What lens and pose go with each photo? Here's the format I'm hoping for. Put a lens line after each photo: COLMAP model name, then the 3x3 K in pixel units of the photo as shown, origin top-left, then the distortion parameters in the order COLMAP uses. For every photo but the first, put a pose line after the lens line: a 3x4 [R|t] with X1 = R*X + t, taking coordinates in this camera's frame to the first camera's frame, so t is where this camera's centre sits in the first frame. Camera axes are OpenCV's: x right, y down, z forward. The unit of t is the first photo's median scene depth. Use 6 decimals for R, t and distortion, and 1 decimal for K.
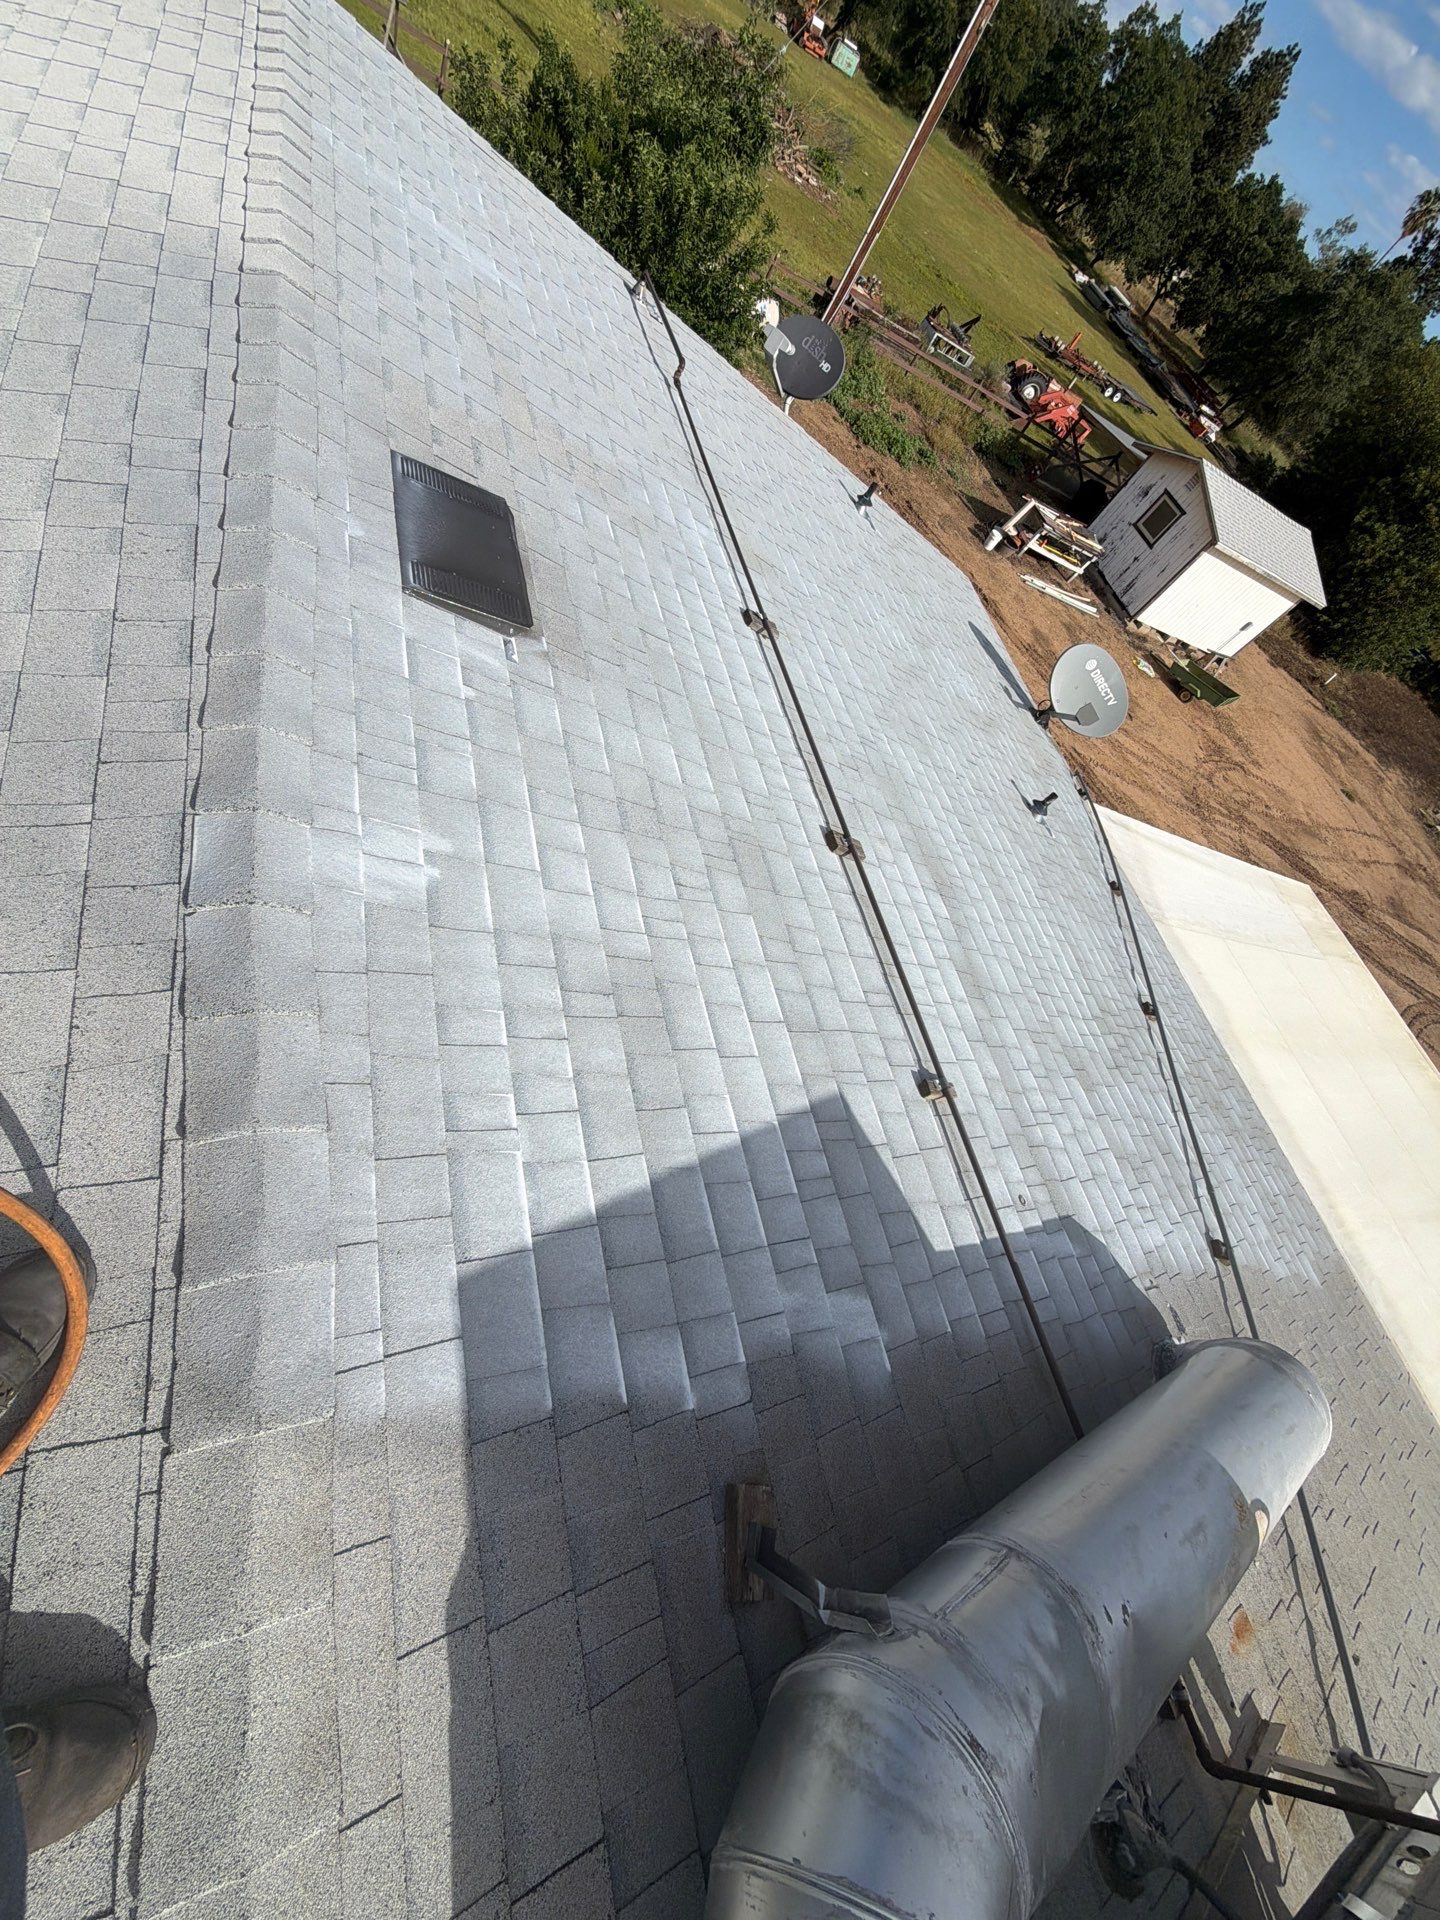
lens RADIAL K [[772.9, 0, 720.0], [0, 772.9, 960.0], [0, 0, 1]] dist [0.000770, 0.000607]
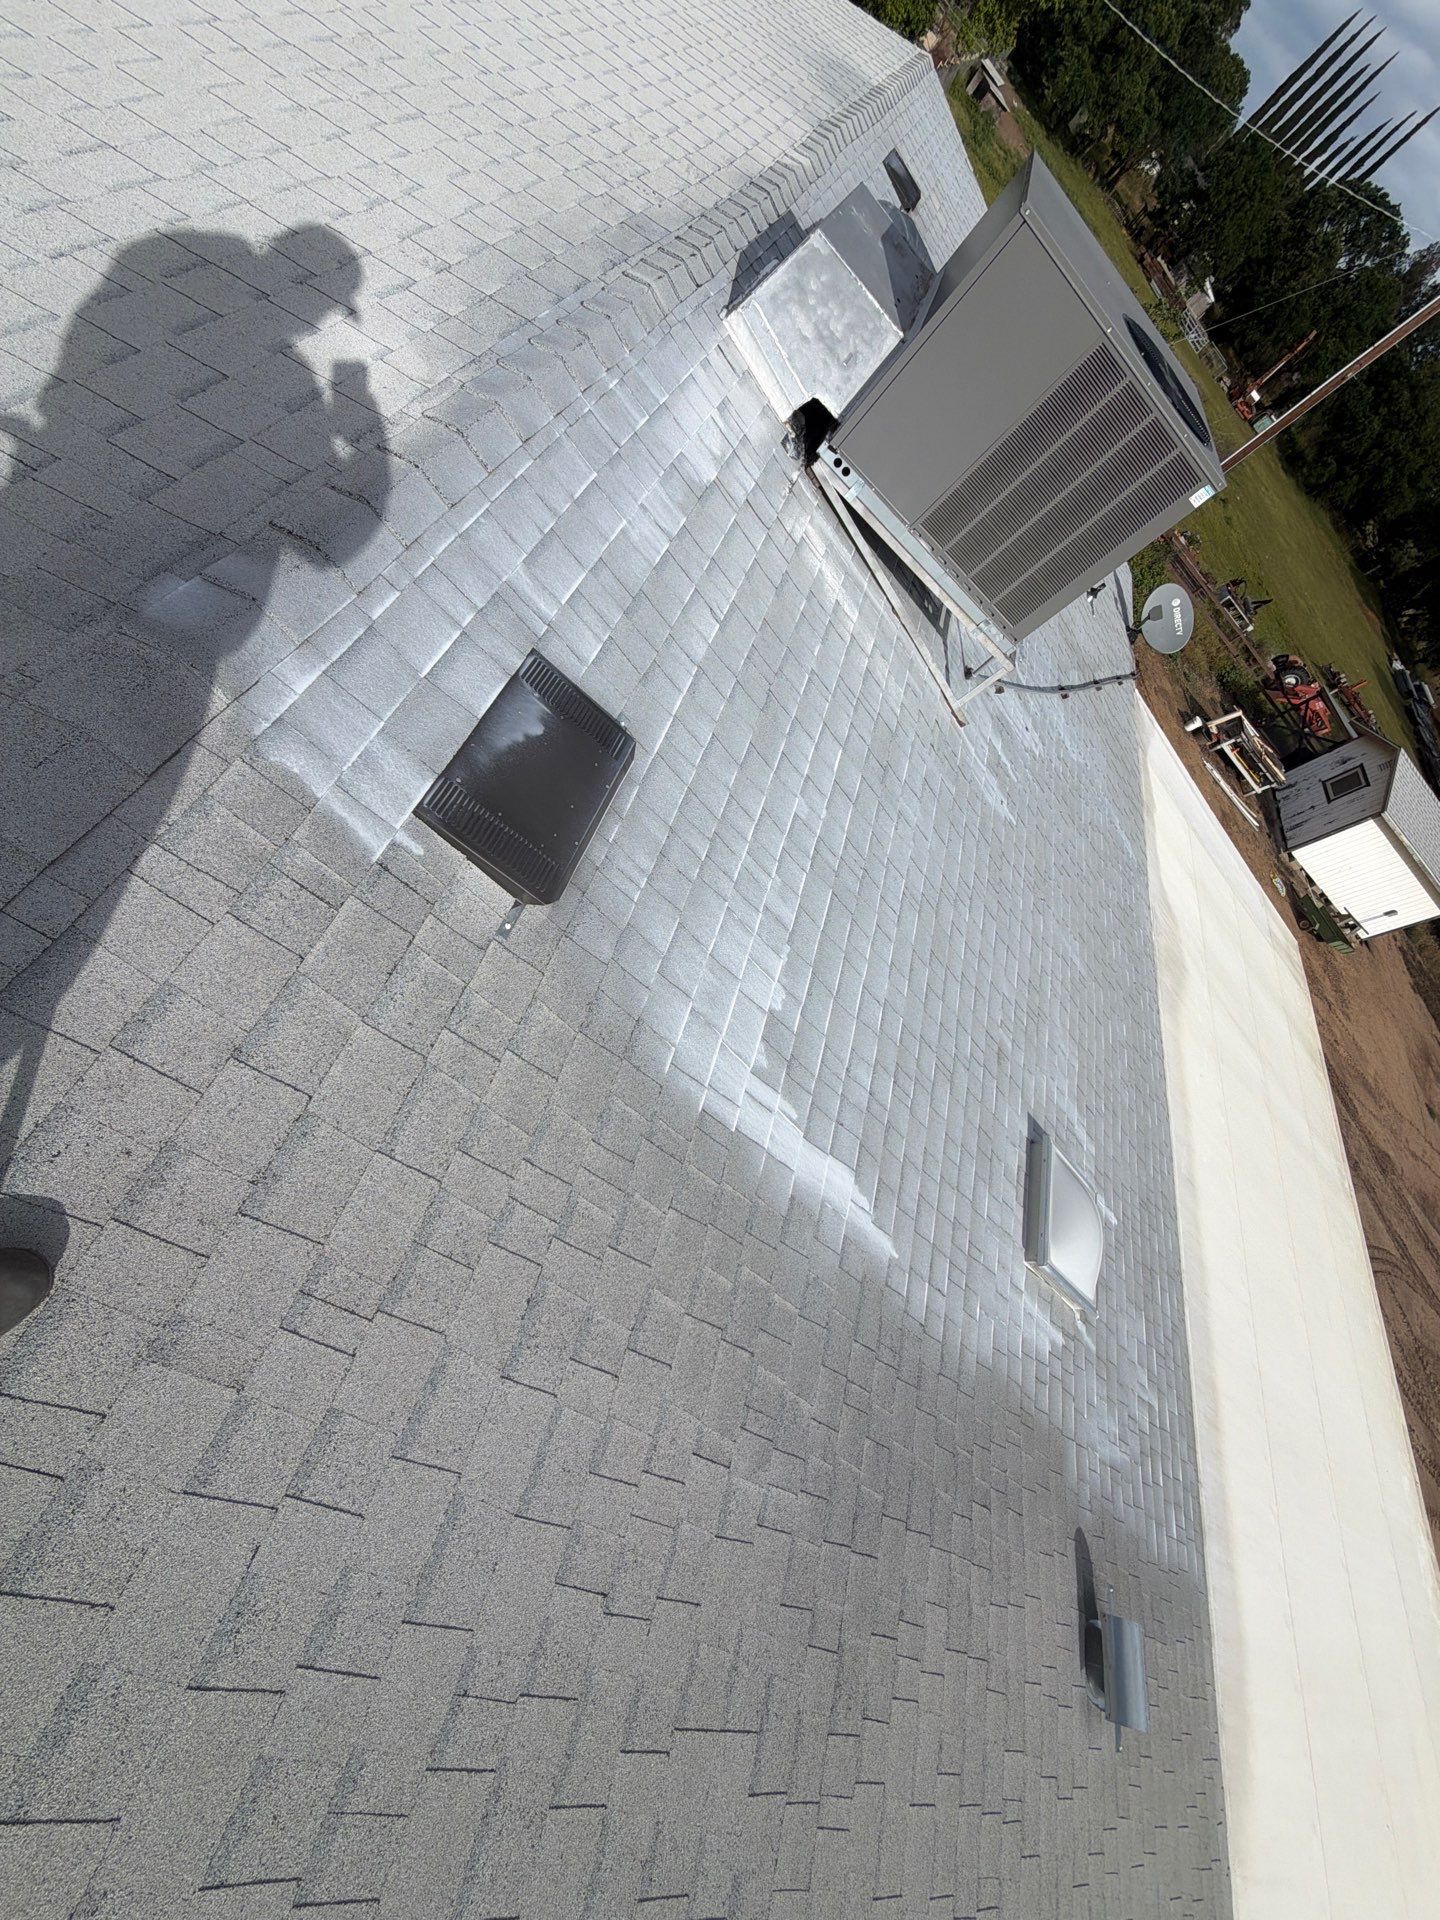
lens RADIAL K [[772.9, 0, 720.0], [0, 772.9, 960.0], [0, 0, 1]] dist [0.000770, 0.000607]
pose [[0.858785, 0.484053, -0.167871, 0.098123], [-0.506580, 0.851238, -0.137008, 0.263132], [0.076579, 0.202701, 0.976242, -0.116794]]
